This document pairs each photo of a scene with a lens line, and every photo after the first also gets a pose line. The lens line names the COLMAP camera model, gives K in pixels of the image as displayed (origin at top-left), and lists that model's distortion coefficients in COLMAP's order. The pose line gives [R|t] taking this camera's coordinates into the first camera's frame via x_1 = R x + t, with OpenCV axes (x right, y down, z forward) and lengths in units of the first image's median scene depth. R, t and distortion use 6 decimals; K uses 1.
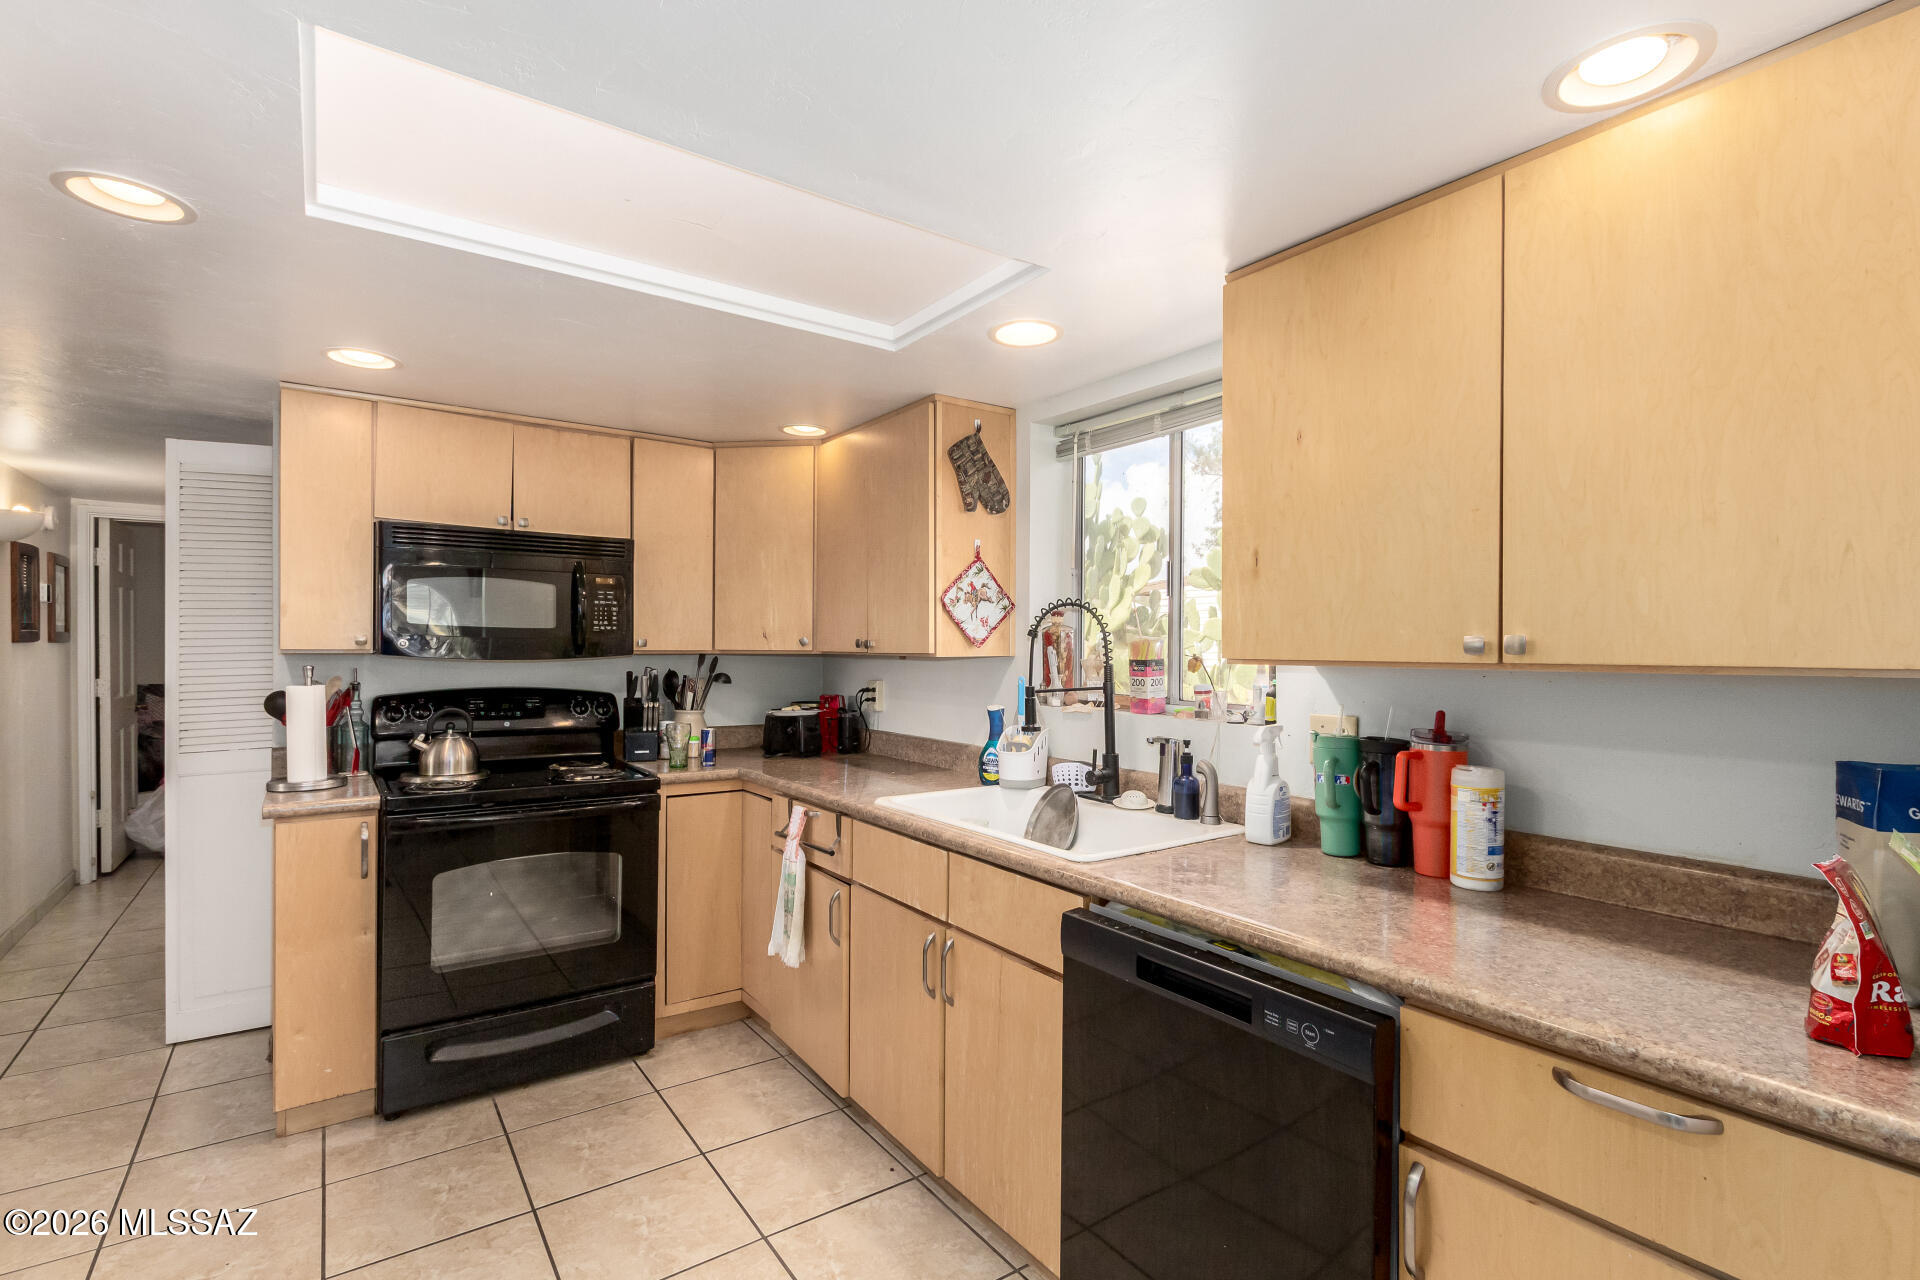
lens RADIAL K [[883.3, 0, 980.1], [0, 883.3, 648.2], [0, 0, 1]] dist [-0.000894, 0.000421]
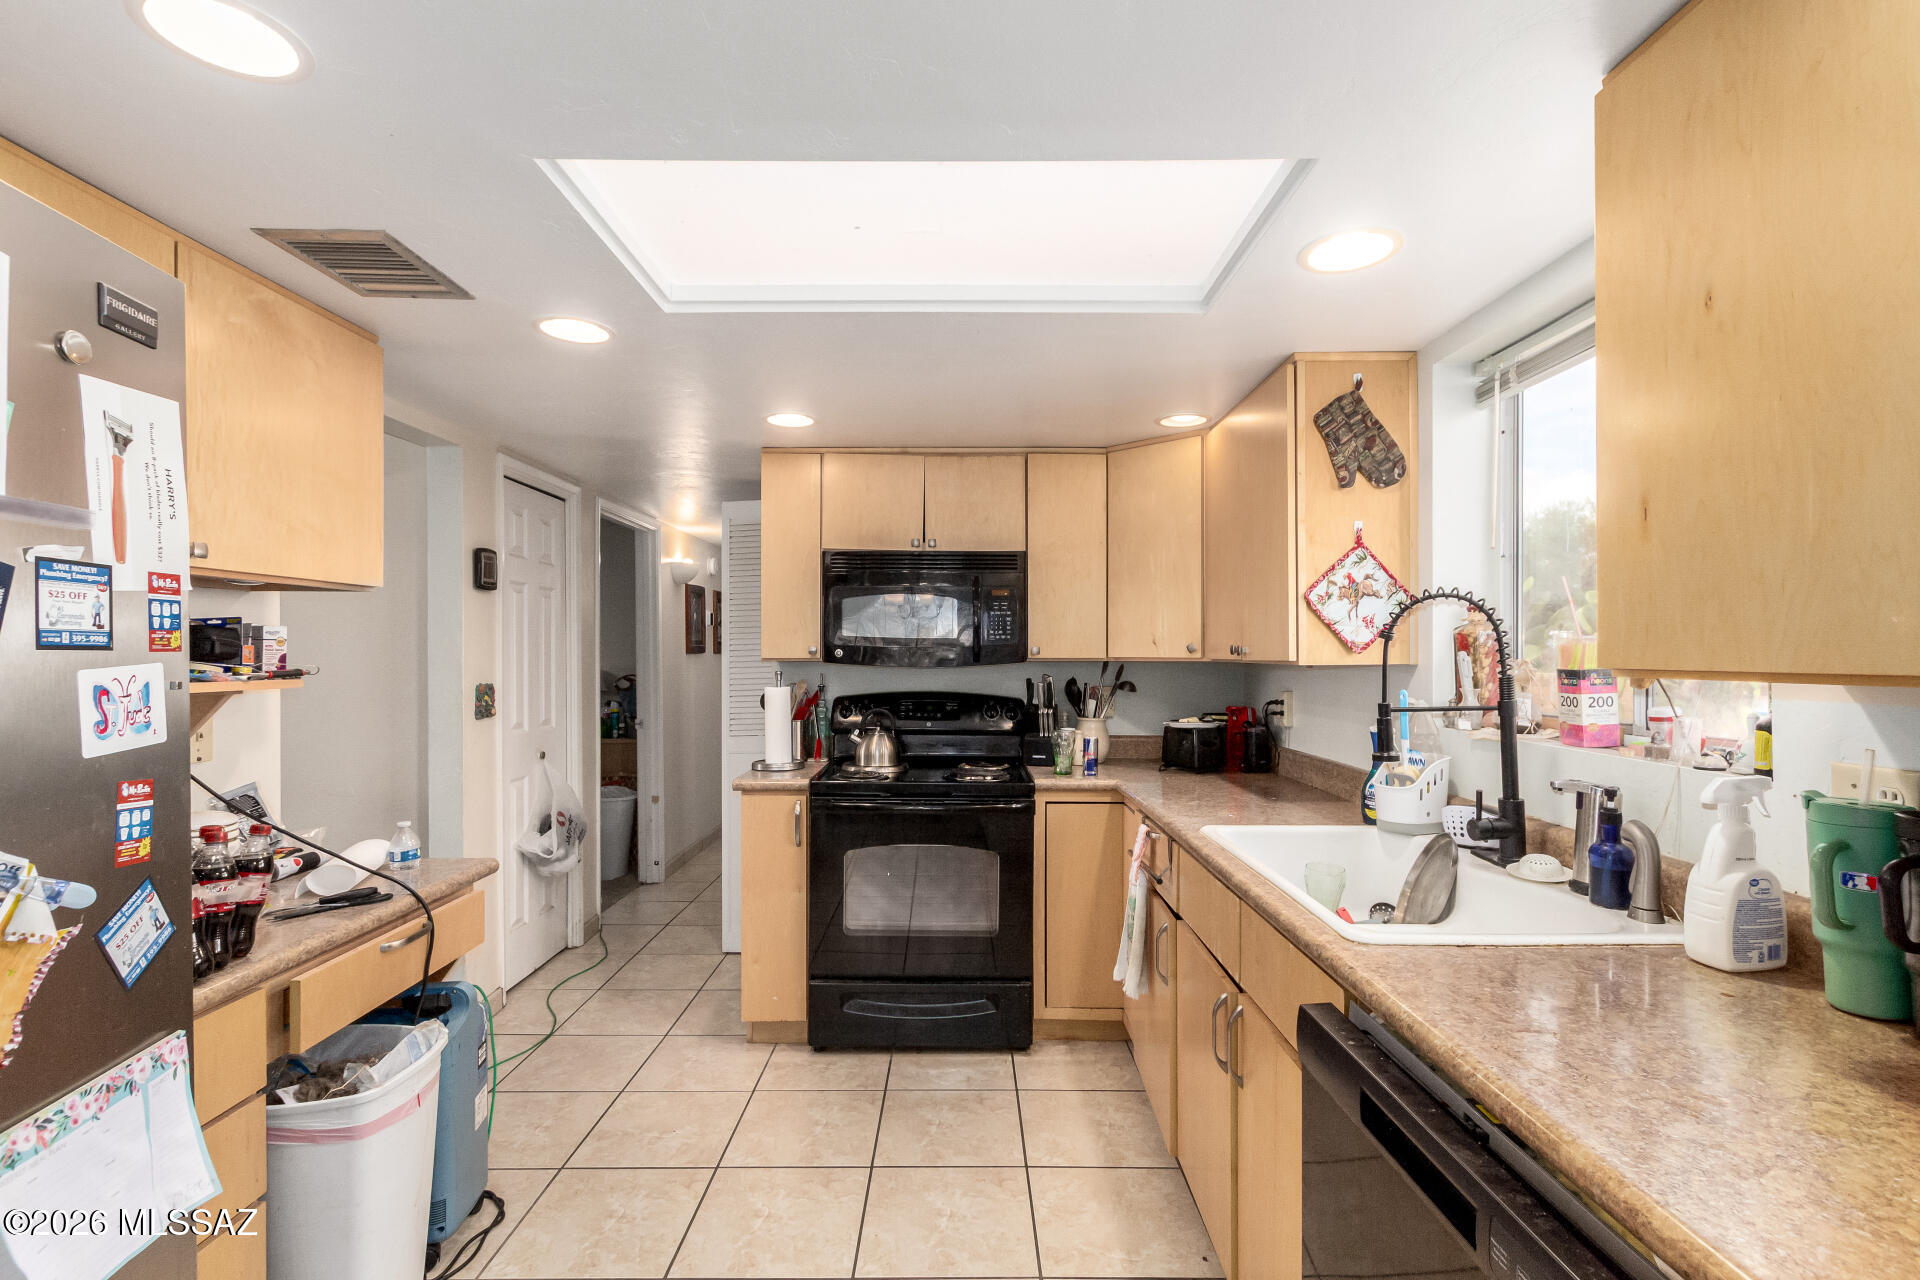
lens RADIAL K [[883.3, 0, 973.8], [0, 883.3, 651.2], [0, 0, 1]] dist [-0.000894, 0.000421]
pose [[0.813157, -0.007199, -0.582000, 0.186012], [0.004093, 0.999970, -0.006650, 0.000913], [0.582030, 0.003025, 0.813162, 0.136108]]
